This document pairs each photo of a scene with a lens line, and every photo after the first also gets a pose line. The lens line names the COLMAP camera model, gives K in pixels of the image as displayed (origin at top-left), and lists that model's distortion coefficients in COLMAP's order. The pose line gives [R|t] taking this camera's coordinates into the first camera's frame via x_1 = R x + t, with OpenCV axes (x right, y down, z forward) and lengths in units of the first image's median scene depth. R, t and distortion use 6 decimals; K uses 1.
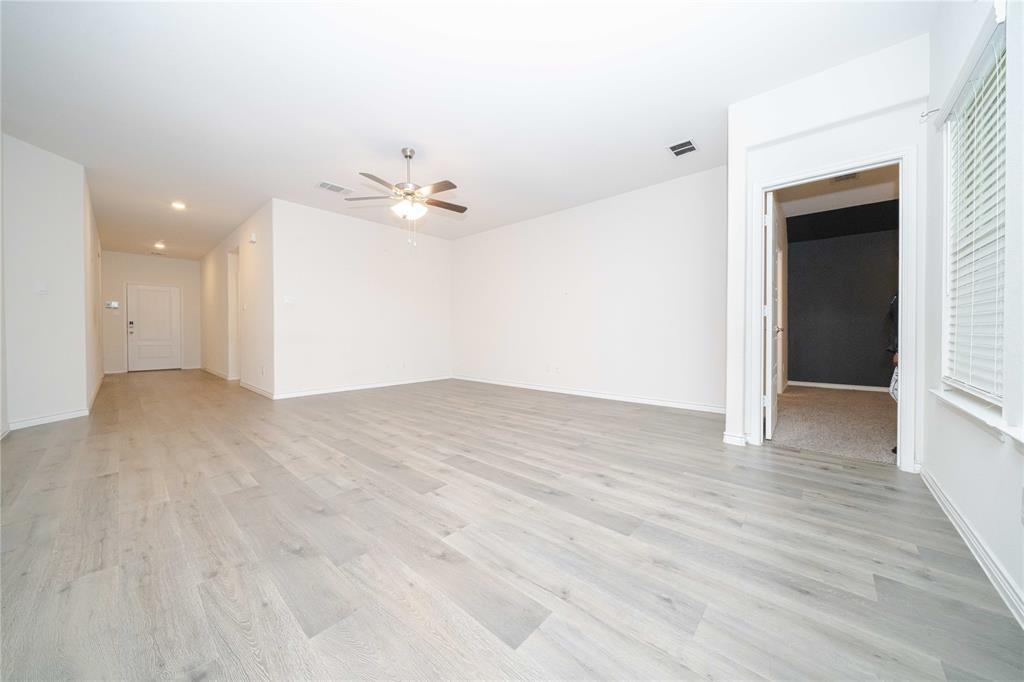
lens RADIAL K [[350.2, 0, 514.2], [0, 350.2, 336.6], [0, 0, 1]] dist [-0.005328, 0.000104]
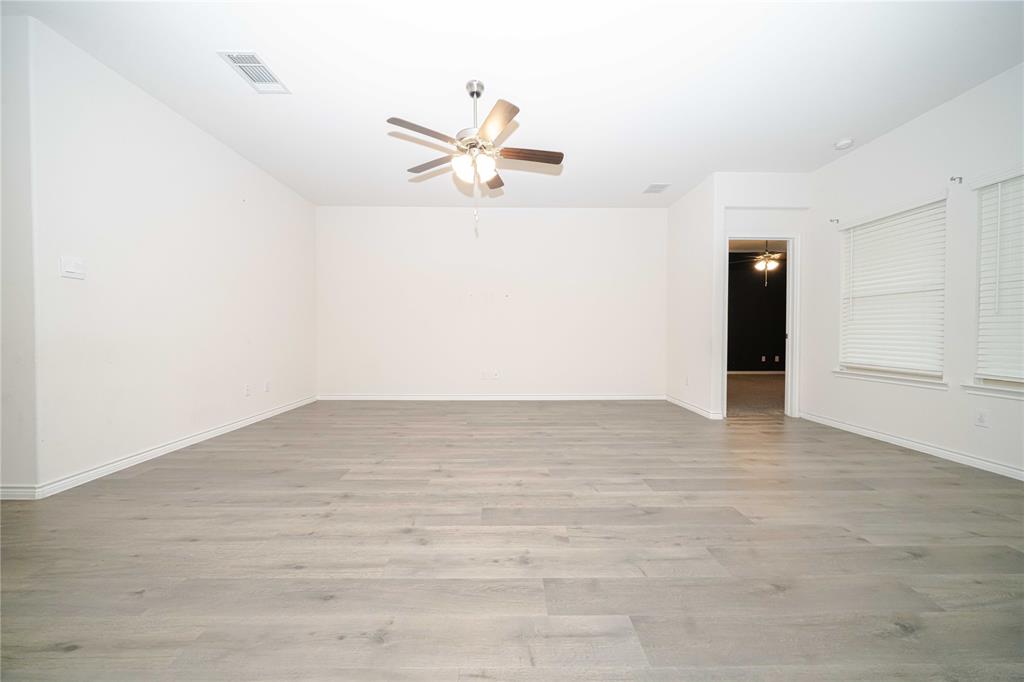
lens RADIAL K [[350.2, 0, 509.1], [0, 350.2, 336.6], [0, 0, 1]] dist [-0.005328, 0.000104]
pose [[0.744997, -0.003257, 0.667060, -1.131034], [0.003431, 0.999994, 0.001052, -0.032913], [-0.667059, 0.001505, 0.745003, 0.630711]]
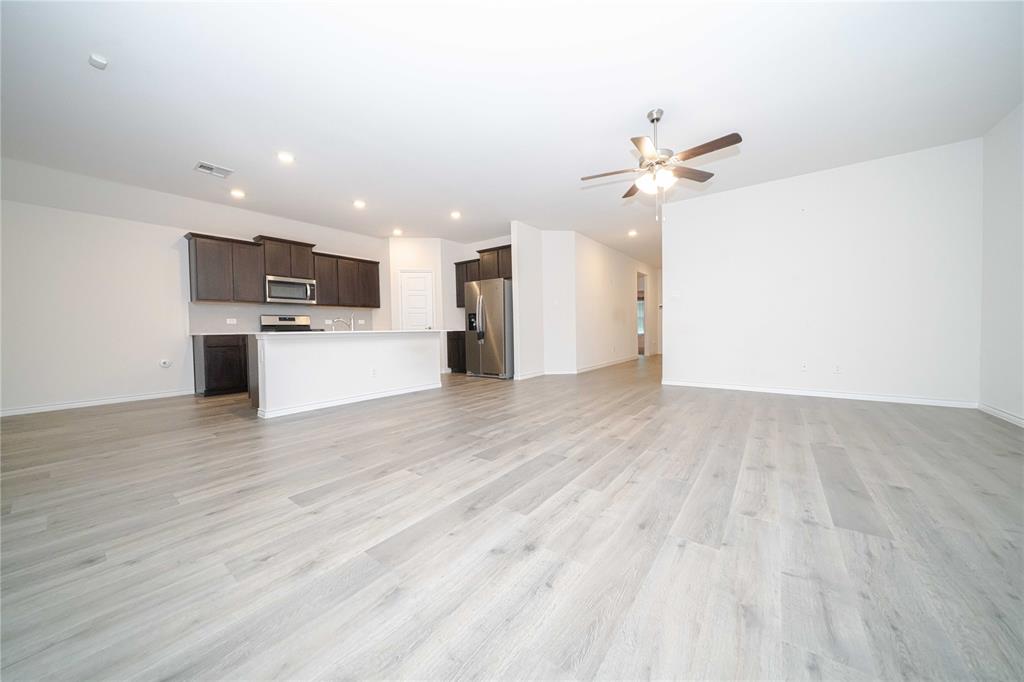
lens RADIAL K [[350.2, 0, 509.7], [0, 350.2, 339.8], [0, 0, 1]] dist [-0.005328, 0.000104]
pose [[0.080273, 0.030798, -0.996297, 0.827406], [0.002528, 0.999513, 0.031101, -0.001384], [0.996770, -0.005015, 0.080156, 0.871262]]
